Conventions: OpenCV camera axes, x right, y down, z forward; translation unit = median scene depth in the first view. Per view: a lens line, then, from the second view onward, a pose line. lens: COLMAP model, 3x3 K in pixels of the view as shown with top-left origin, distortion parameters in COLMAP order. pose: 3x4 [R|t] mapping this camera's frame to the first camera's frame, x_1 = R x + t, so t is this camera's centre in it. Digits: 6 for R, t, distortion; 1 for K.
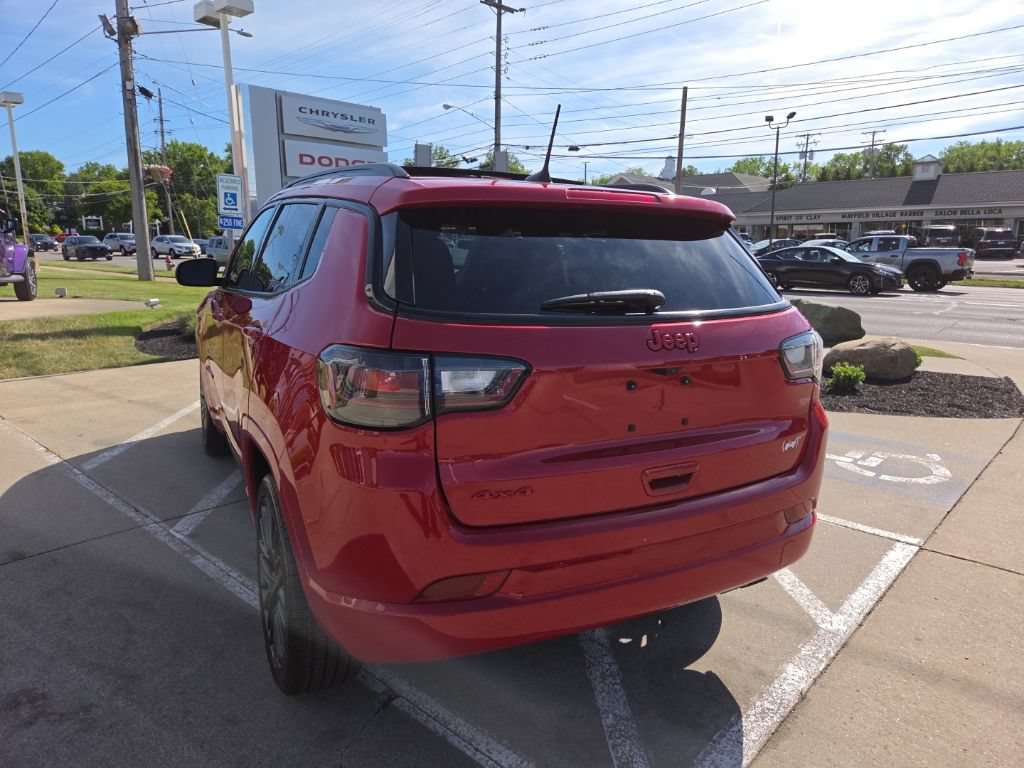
lens RADIAL K [[682.9, 0, 524.6], [0, 682.9, 389.7], [0, 0, 1]] dist [0.060905, -0.047331]
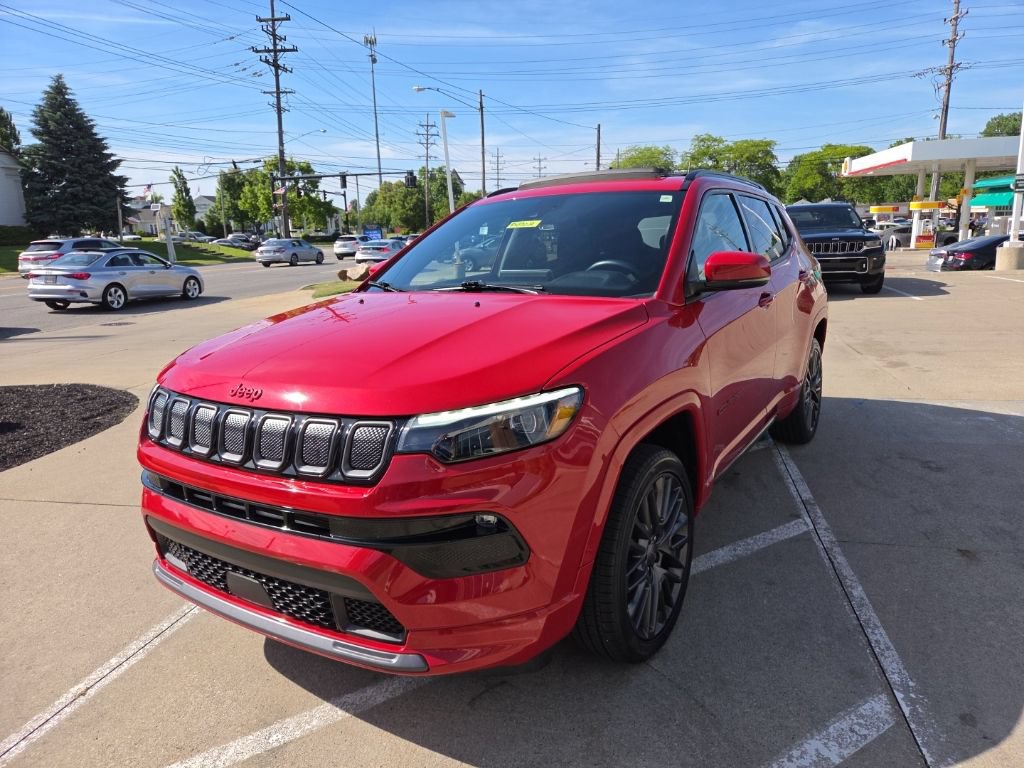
lens RADIAL K [[682.9, 0, 528.5], [0, 682.9, 390.7], [0, 0, 1]] dist [0.060905, -0.047331]
pose [[-0.493737, -0.193234, 0.847870, -0.166517], [0.206349, 0.921119, 0.330090, -0.056115], [-0.844774, 0.337935, -0.414917, 0.253895]]
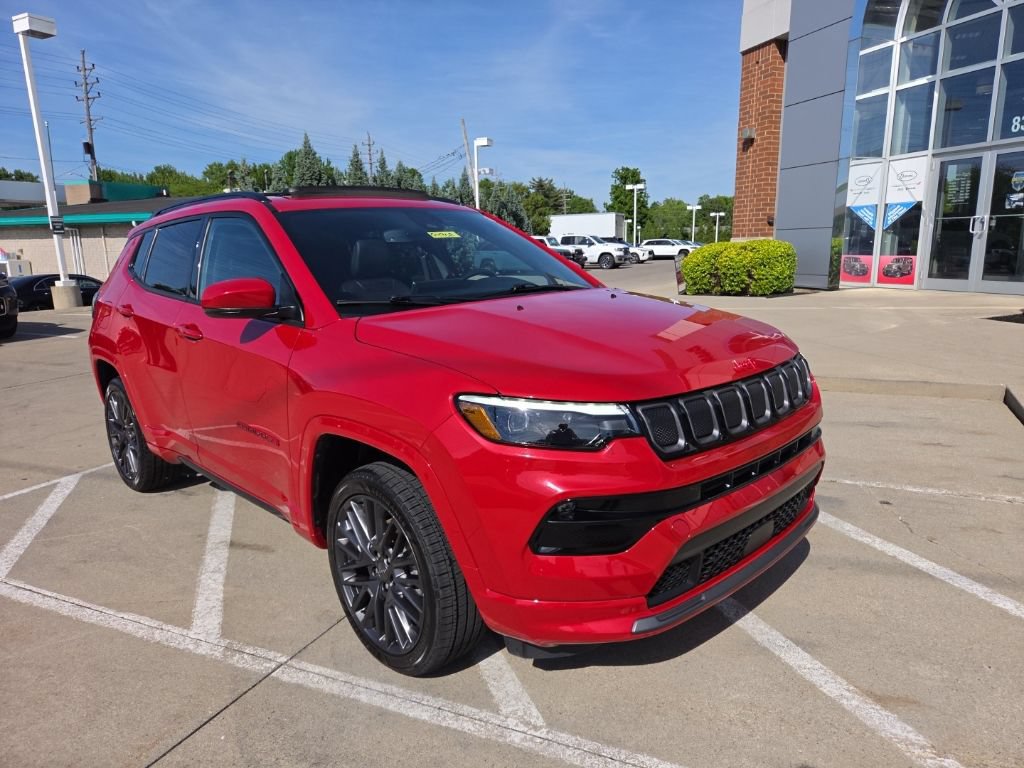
lens RADIAL K [[682.9, 0, 524.1], [0, 682.9, 393.7], [0, 0, 1]] dist [0.060905, -0.047331]
pose [[-0.956628, 0.070684, -0.282606, -0.017006], [-0.049896, 0.916023, 0.398010, -0.068563], [0.287006, 0.394848, -0.872767, 0.326703]]
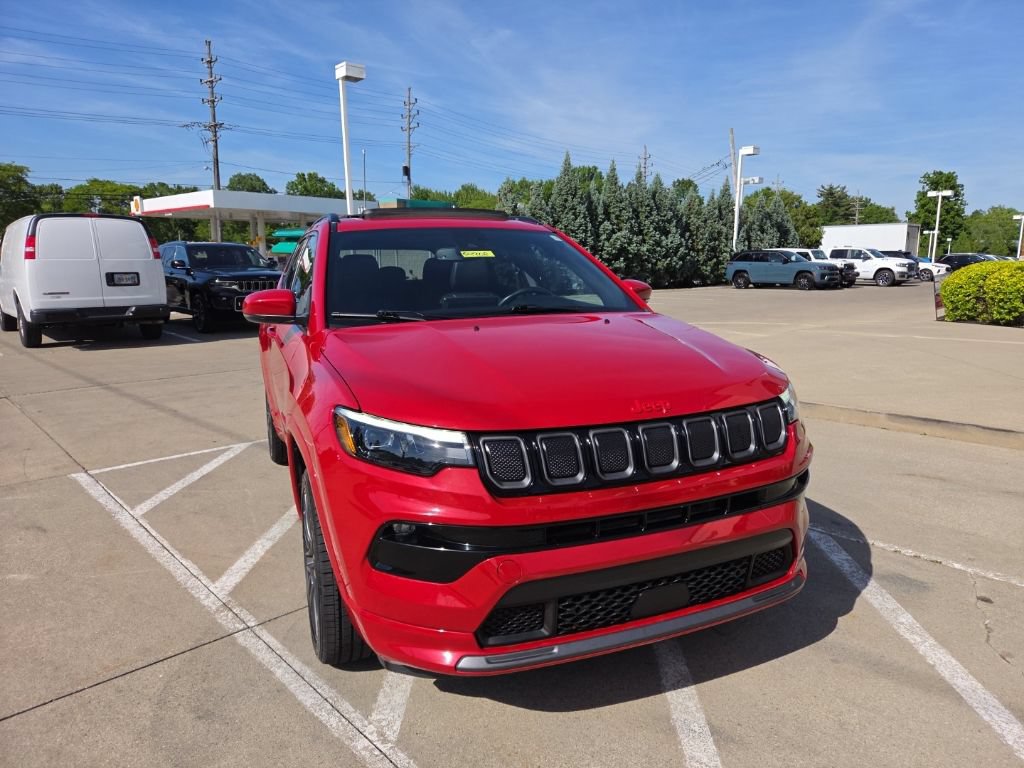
lens RADIAL K [[682.9, 0, 524.8], [0, 682.9, 387.6], [0, 0, 1]] dist [0.060905, -0.047331]
pose [[-0.995860, -0.026743, 0.086877, -0.066765], [0.008737, 0.923161, 0.384315, -0.071363], [-0.090479, 0.383483, -0.919105, 0.330629]]
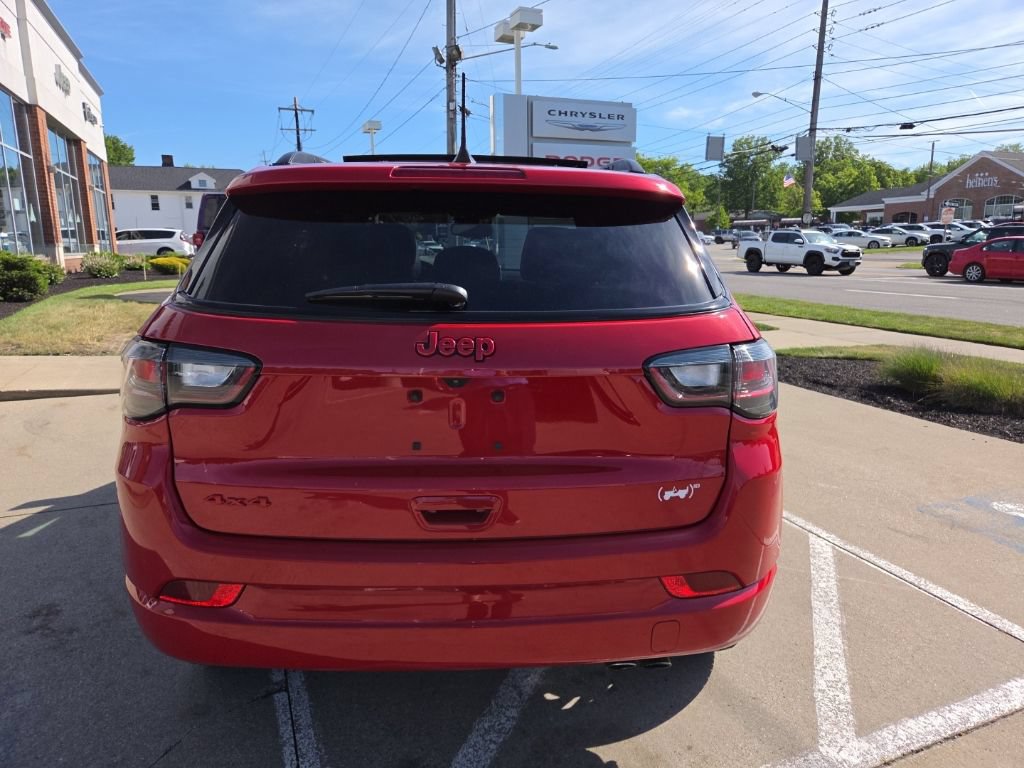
lens RADIAL K [[682.9, 0, 522.0], [0, 682.9, 388.8], [0, 0, 1]] dist [0.060905, -0.047331]
pose [[0.904215, 0.079265, -0.419657, 0.050532], [-0.078541, 0.996729, 0.019034, -0.003341], [0.419793, 0.015749, 0.907483, 0.023206]]
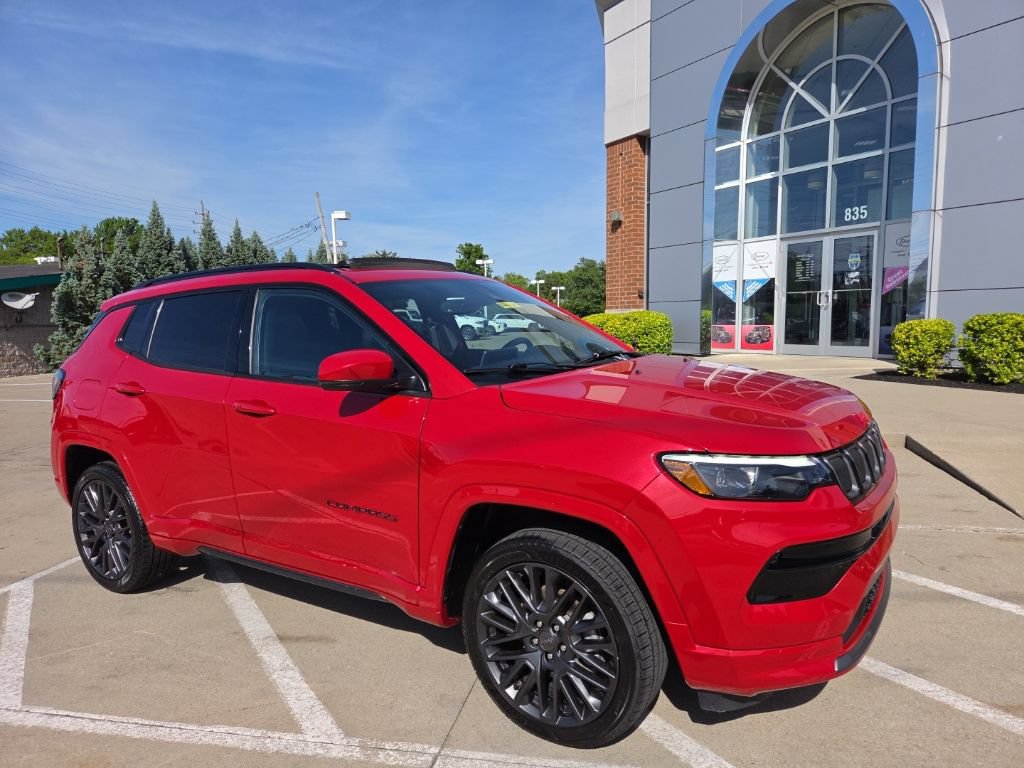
lens RADIAL K [[682.9, 0, 518.8], [0, 682.9, 399.0], [0, 0, 1]] dist [0.060905, -0.047331]
pose [[-0.870356, 0.072486, -0.487059, 0.026543], [-0.086258, 0.951370, 0.295726, -0.065576], [0.484809, 0.299400, -0.821778, 0.311702]]
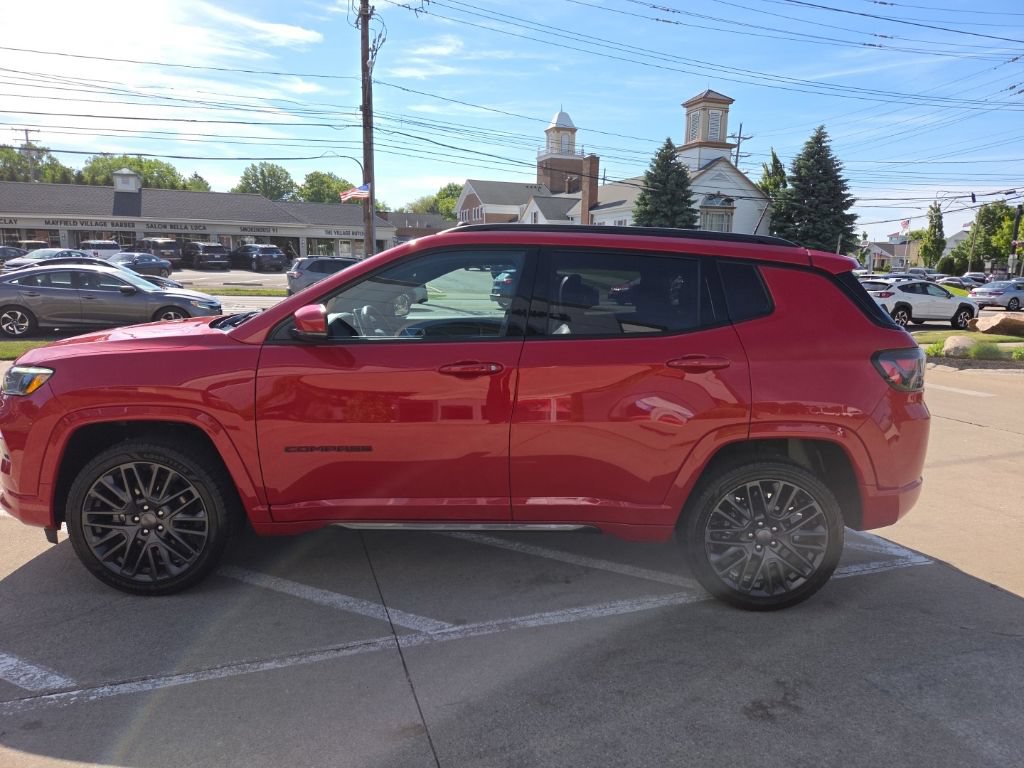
lens RADIAL K [[682.9, 0, 524.2], [0, 682.9, 403.4], [0, 0, 1]] dist [0.060905, -0.047331]
pose [[0.470955, -0.170514, 0.865521, -0.171883], [0.164960, 0.980857, 0.103476, -0.020405], [-0.866597, 0.094044, 0.490068, 0.072031]]
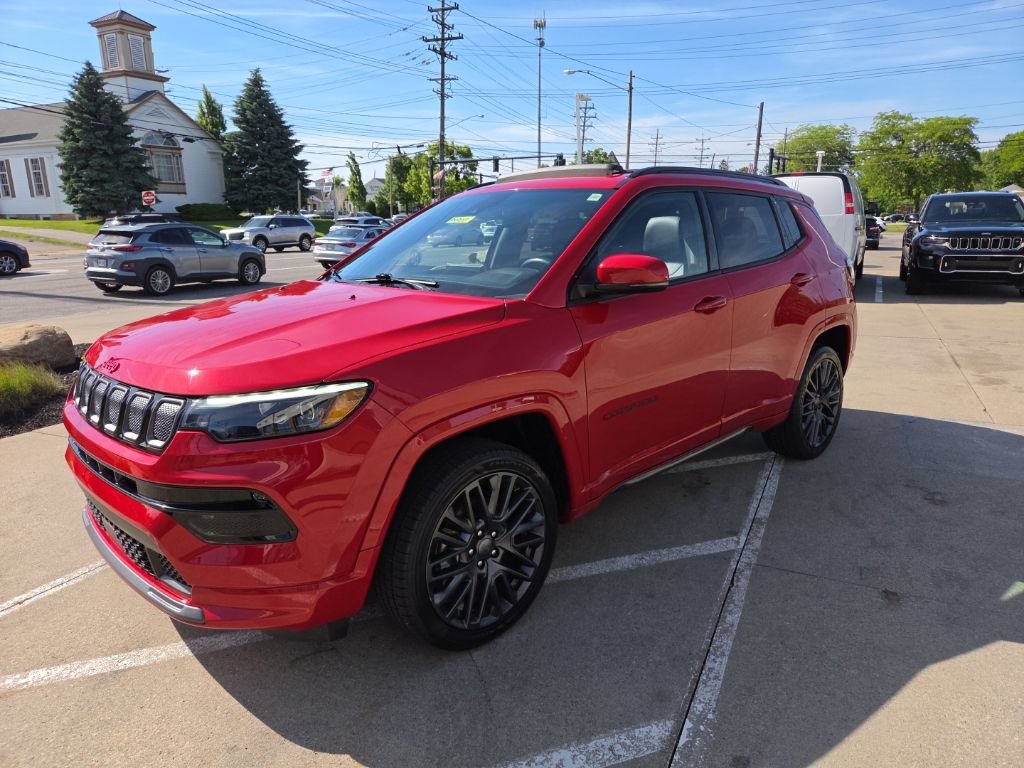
lens RADIAL K [[682.9, 0, 515.9], [0, 682.9, 389.7], [0, 0, 1]] dist [0.060905, -0.047331]
pose [[-0.273400, -0.241519, 0.931086, -0.186621], [0.209335, 0.929826, 0.302660, -0.049491], [-0.938846, 0.277656, -0.203656, 0.214194]]
